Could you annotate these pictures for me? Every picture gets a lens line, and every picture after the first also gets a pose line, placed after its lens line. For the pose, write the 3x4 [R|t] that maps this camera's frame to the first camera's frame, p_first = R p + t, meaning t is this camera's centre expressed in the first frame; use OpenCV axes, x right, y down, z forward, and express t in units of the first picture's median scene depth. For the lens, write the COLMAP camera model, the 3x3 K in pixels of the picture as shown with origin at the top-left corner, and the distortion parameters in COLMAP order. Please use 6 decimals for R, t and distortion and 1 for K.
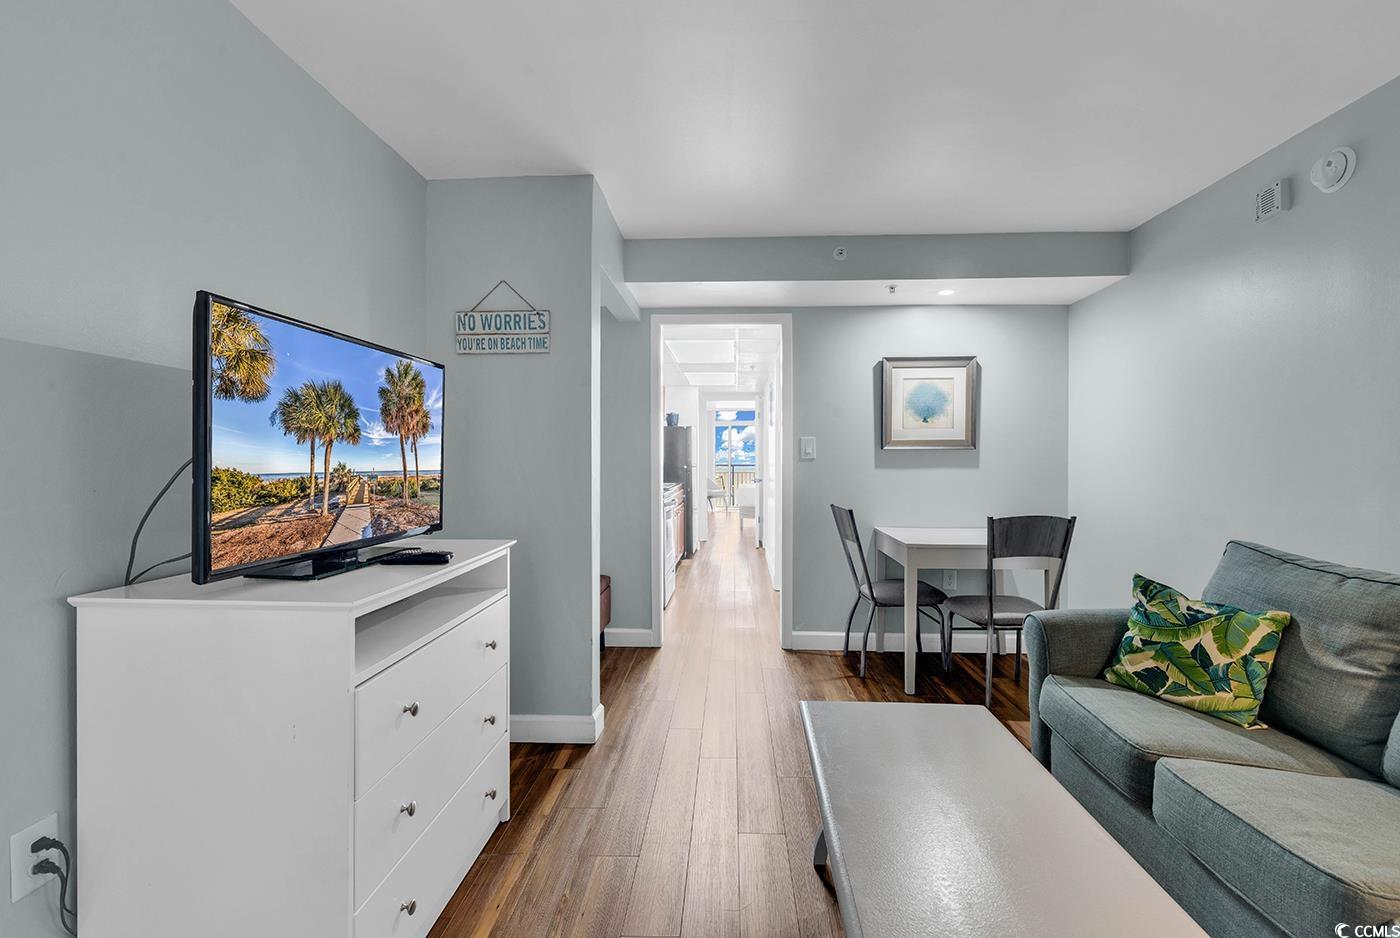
lens RADIAL K [[628.6, 0, 707.2], [0, 628.6, 468.3], [0, 0, 1]] dist [0.009388, -0.001026]
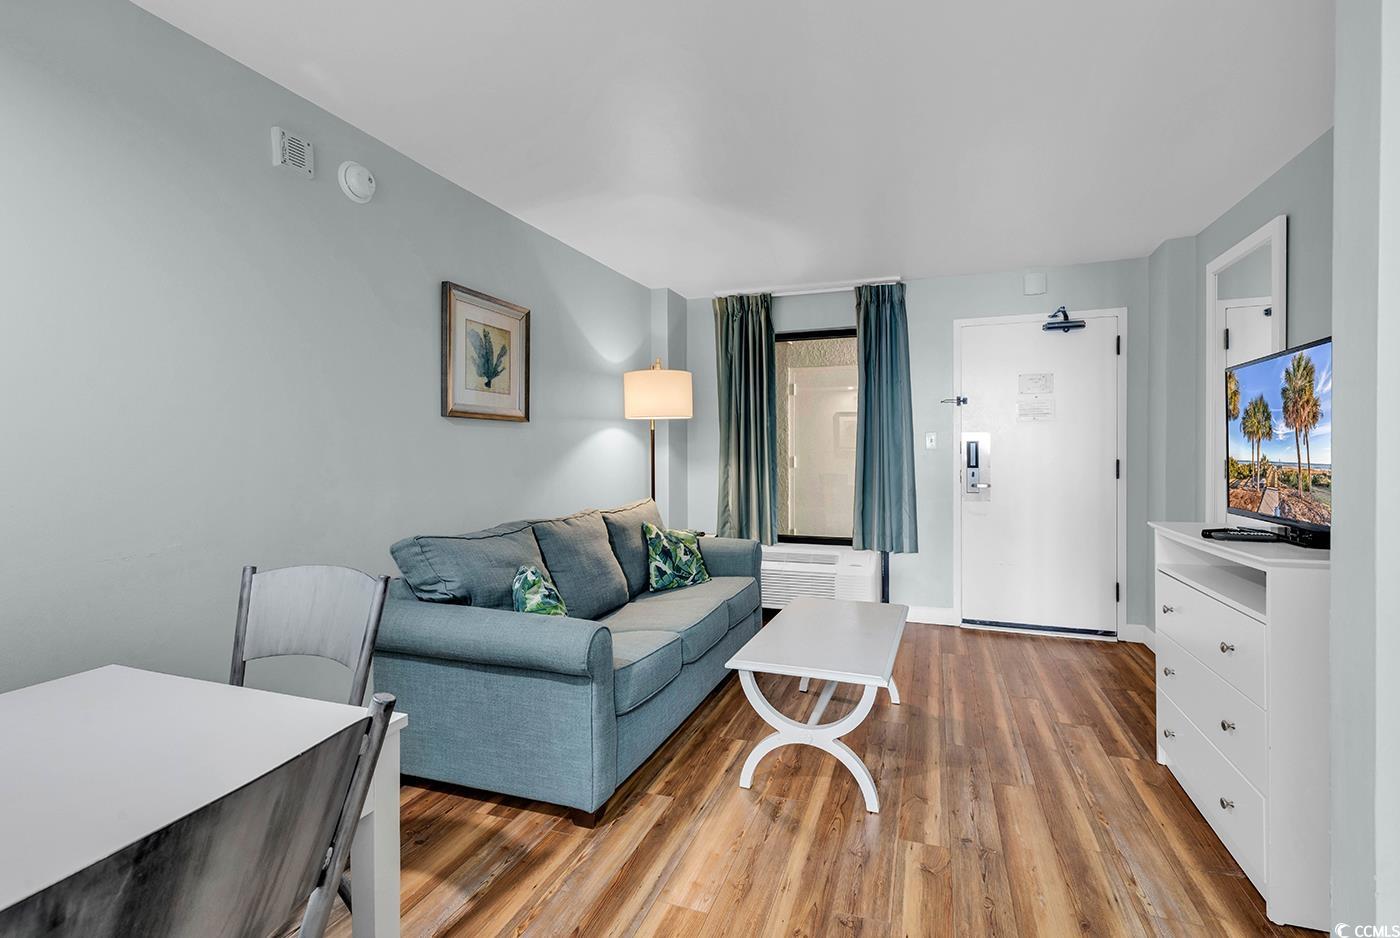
lens RADIAL K [[628.6, 0, 735.0], [0, 628.6, 455.2], [0, 0, 1]] dist [0.009388, -0.001026]
pose [[-0.965086, 0.001111, 0.261930, 0.117128], [0.006467, 0.999787, 0.019586, -0.034558], [-0.261853, 0.020596, -0.964888, 2.143628]]
